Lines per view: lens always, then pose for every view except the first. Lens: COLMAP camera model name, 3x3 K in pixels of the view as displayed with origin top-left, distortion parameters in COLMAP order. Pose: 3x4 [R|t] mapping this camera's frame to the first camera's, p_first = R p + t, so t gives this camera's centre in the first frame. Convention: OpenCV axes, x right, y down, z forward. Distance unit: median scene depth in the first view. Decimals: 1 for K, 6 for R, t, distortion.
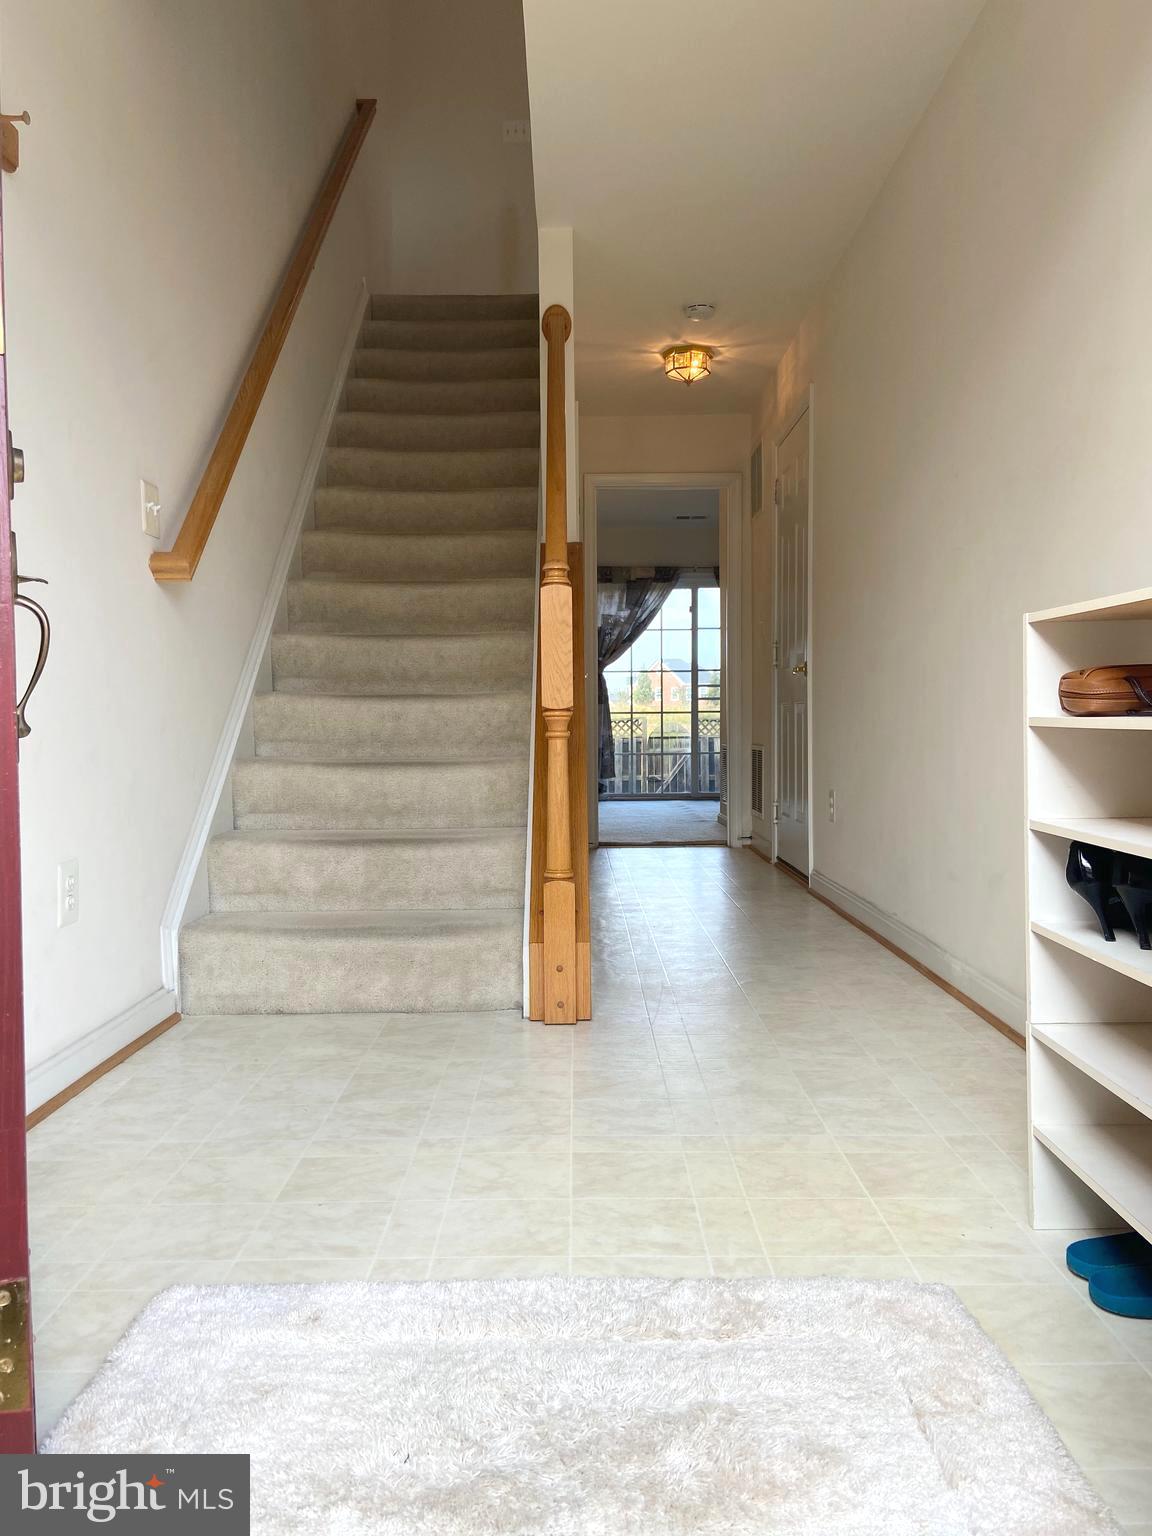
lens RADIAL K [[1144.3, 0, 575.6], [0, 1144.3, 767.7], [0, 0, 1]] dist [-0.001385, -0.000182]
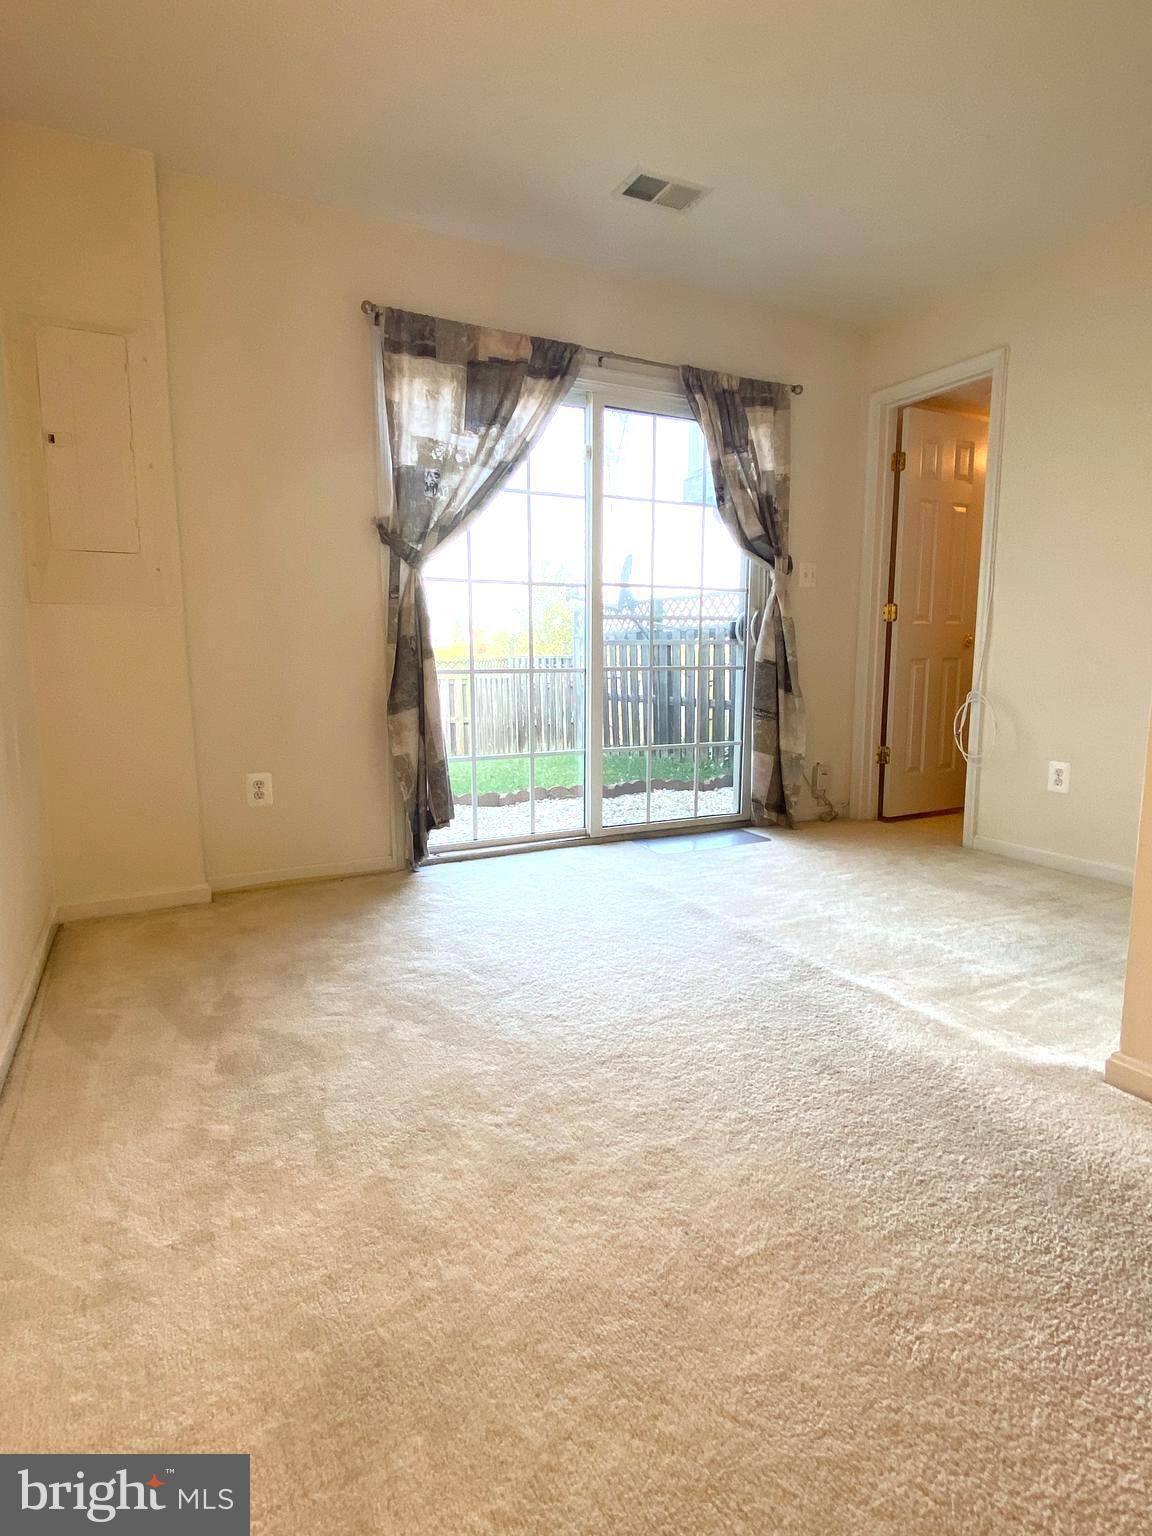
lens RADIAL K [[802.9, 0, 580.1], [0, 802.9, 767.4], [0, 0, 1]] dist [0.002471, 0.000249]
pose [[0.888383, -0.061408, 0.454978, -0.063284], [0.015142, 0.994394, 0.104646, -0.044322], [-0.458854, -0.086077, 0.884333, 0.705216]]
